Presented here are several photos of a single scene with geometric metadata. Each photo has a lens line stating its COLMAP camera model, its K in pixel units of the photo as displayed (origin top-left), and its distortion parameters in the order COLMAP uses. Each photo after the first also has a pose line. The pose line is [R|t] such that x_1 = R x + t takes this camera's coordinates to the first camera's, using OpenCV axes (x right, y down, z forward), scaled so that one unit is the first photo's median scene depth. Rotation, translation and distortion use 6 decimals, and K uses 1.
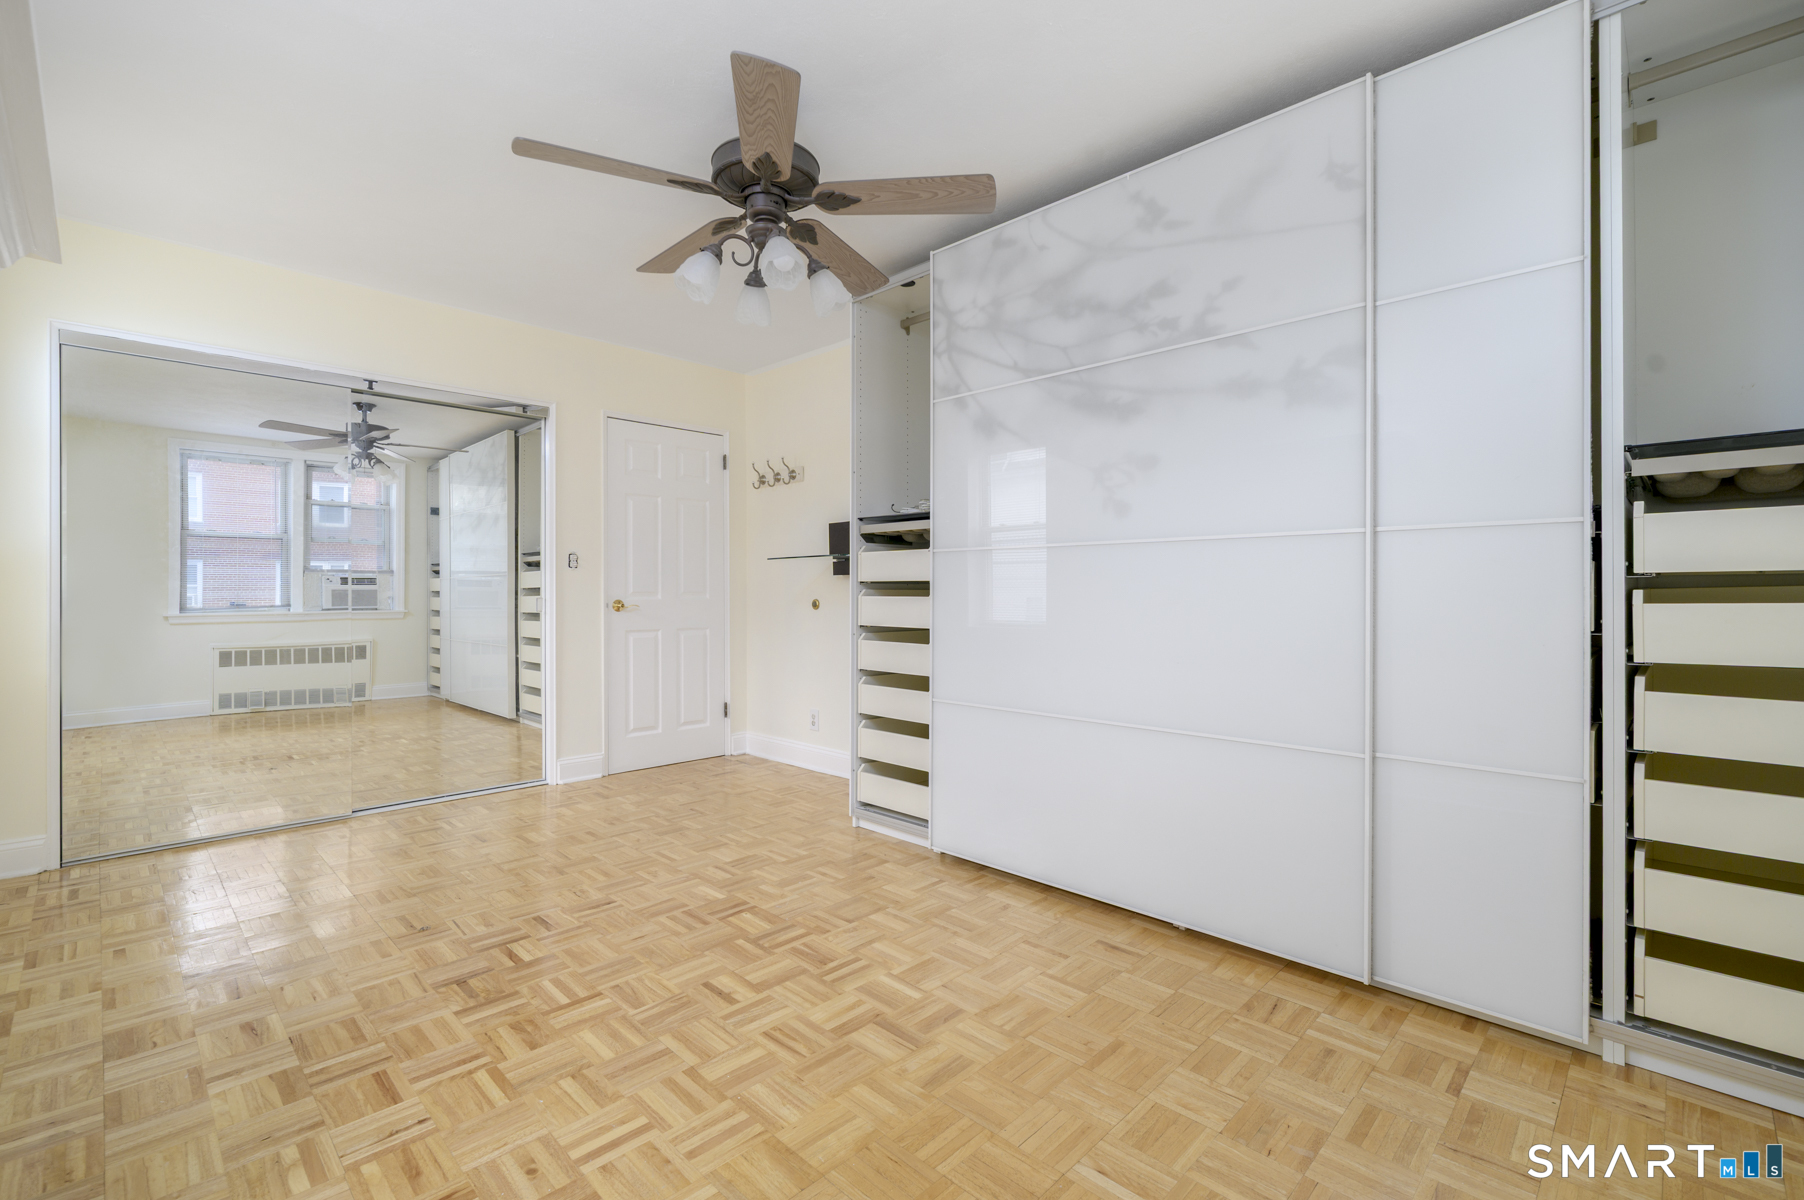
lens RADIAL K [[787.5, 0, 902.9], [0, 787.5, 597.0], [0, 0, 1]] dist [0.000530, -0.000364]
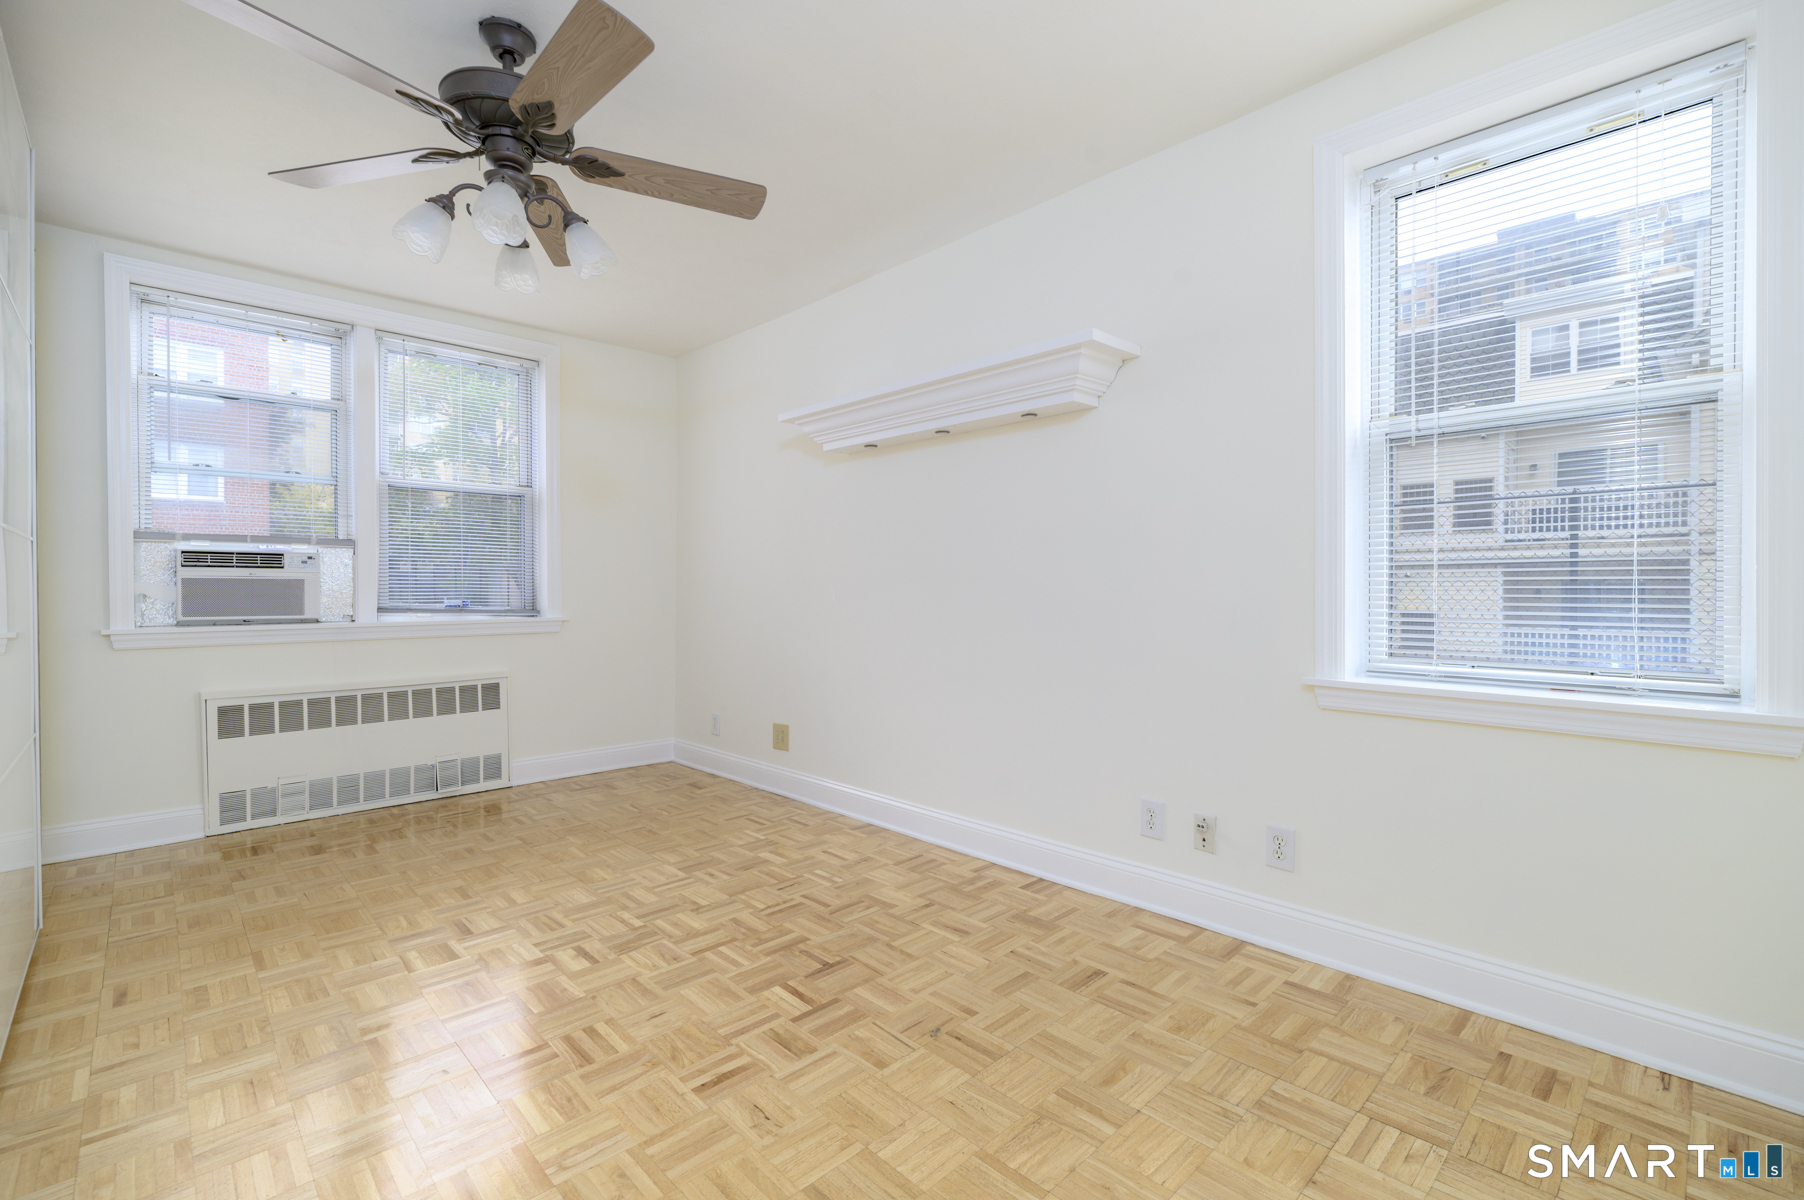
lens RADIAL K [[787.5, 0, 902.0], [0, 787.5, 592.7], [0, 0, 1]] dist [0.000530, -0.000364]
pose [[-0.999556, 0.000860, 0.029797, -0.715843], [0.001281, 0.999900, 0.014109, -0.019334], [-0.029782, 0.014141, -0.999456, 2.103749]]
